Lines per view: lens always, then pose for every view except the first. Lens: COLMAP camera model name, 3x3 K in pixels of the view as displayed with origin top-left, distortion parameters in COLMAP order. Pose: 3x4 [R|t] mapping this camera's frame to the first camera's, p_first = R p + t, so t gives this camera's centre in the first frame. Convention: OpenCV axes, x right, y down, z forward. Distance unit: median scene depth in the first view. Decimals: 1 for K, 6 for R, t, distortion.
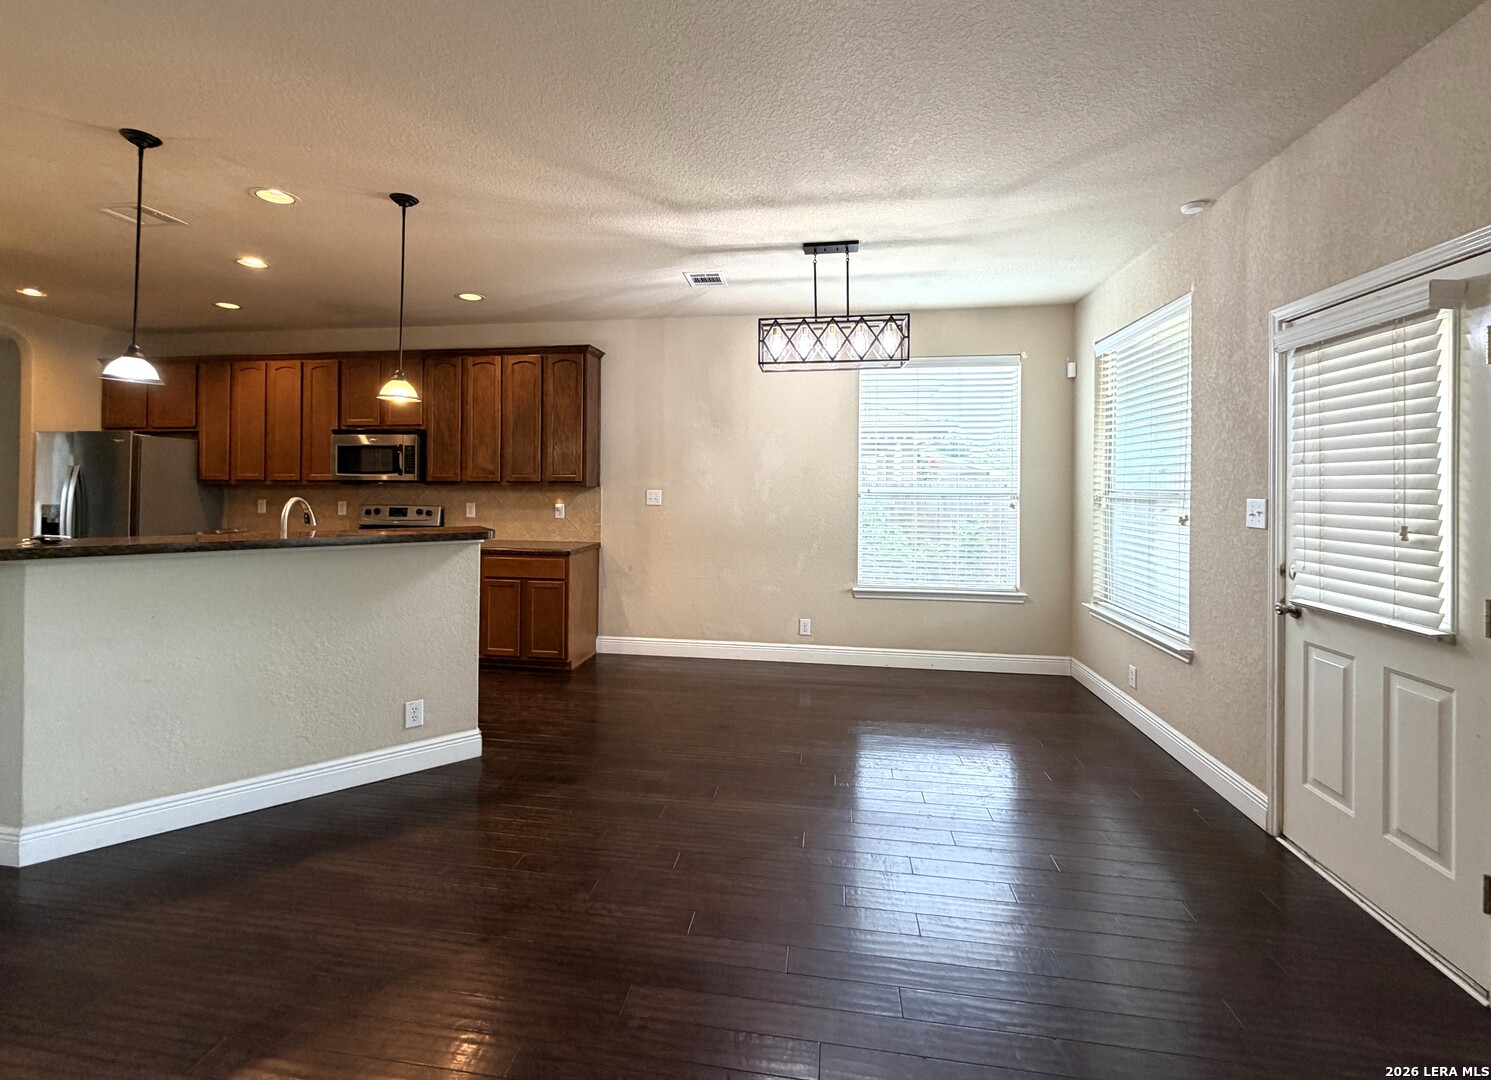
lens RADIAL K [[623.4, 0, 742.3], [0, 623.4, 540.0], [0, 0, 1]] dist [-0.000013, -0.000002]
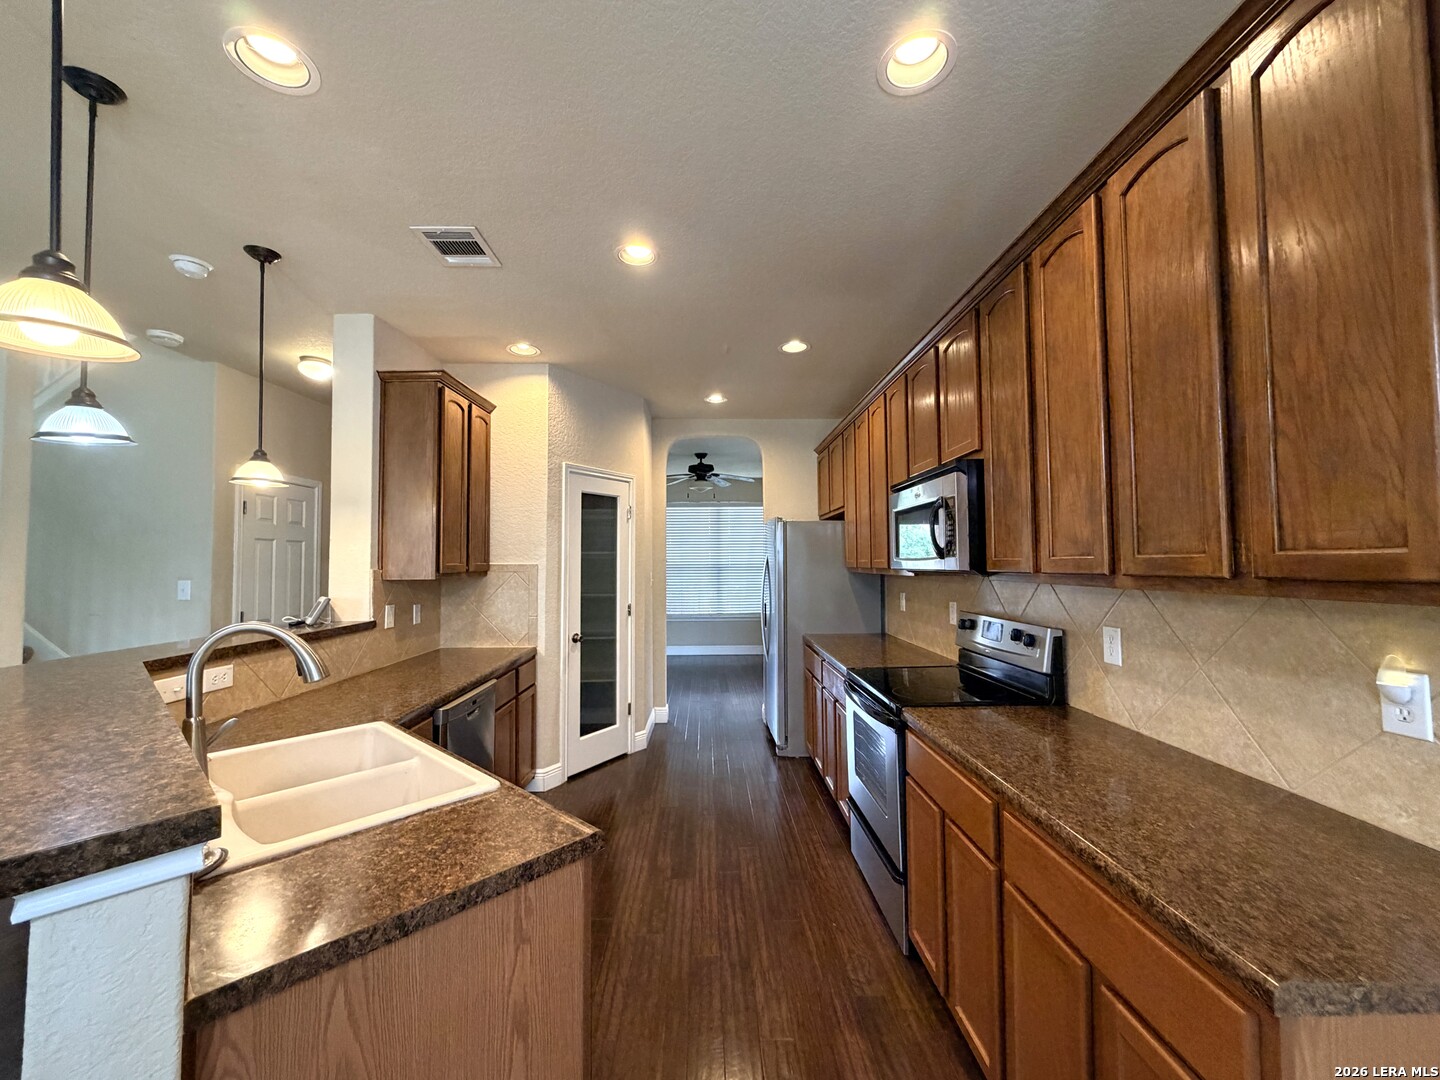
lens RADIAL K [[571.4, 0, 720.8], [0, 571.4, 540.7], [0, 0, 1]] dist [-0.000659, 0.000771]
pose [[0.175007, -0.047301, -0.983430, -0.127759], [-0.082114, 0.994664, -0.062455, -0.072289], [0.981137, 0.091684, 0.170190, 0.708501]]
